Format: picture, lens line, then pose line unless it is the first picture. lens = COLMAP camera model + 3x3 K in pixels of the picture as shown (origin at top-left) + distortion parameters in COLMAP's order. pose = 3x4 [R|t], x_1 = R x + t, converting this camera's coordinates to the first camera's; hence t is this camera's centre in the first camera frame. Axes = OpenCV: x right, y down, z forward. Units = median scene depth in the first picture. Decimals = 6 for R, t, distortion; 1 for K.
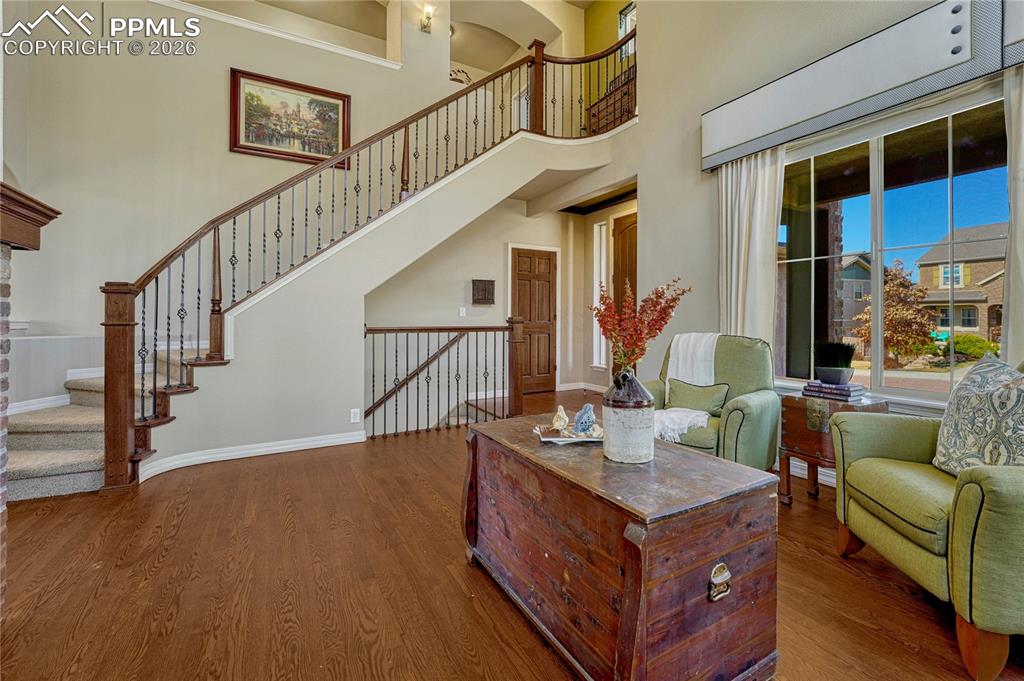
lens RADIAL K [[439.7, 0, 511.4], [0, 439.7, 312.2], [0, 0, 1]] dist [-0.012356, 0.000612]
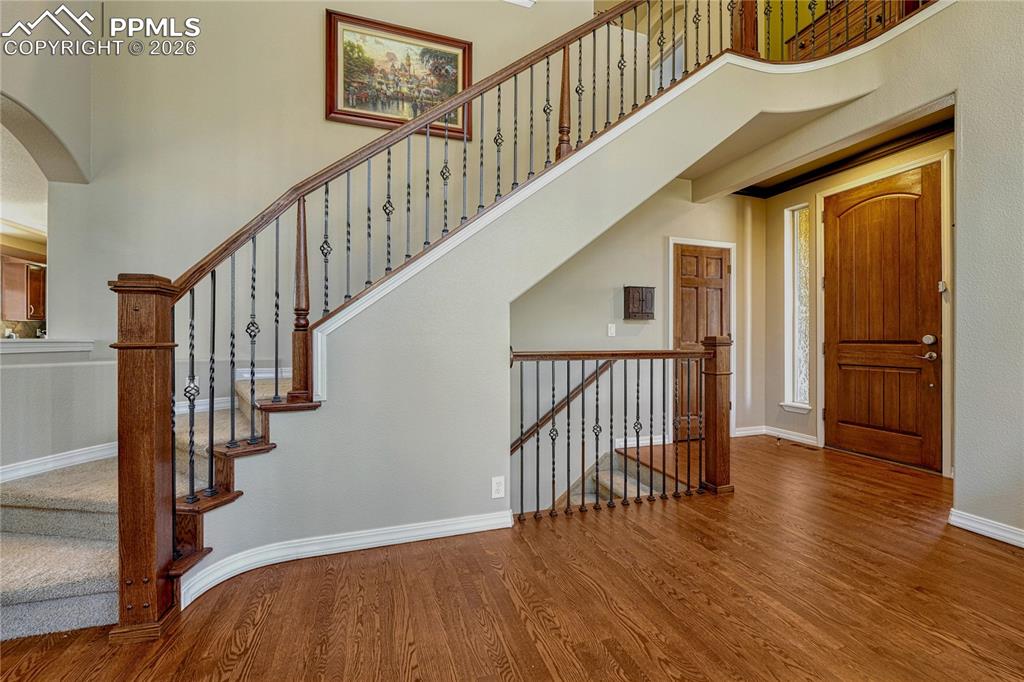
lens RADIAL K [[418.9, 0, 499.5], [0, 418.9, 337.0], [0, 0, 1]] dist [-0.013224, 0.002161]
pose [[0.979108, -0.001697, -0.203333, -0.206736], [0.002936, 0.999979, 0.005794, 0.008888], [0.203319, -0.006270, 0.979093, 0.358331]]
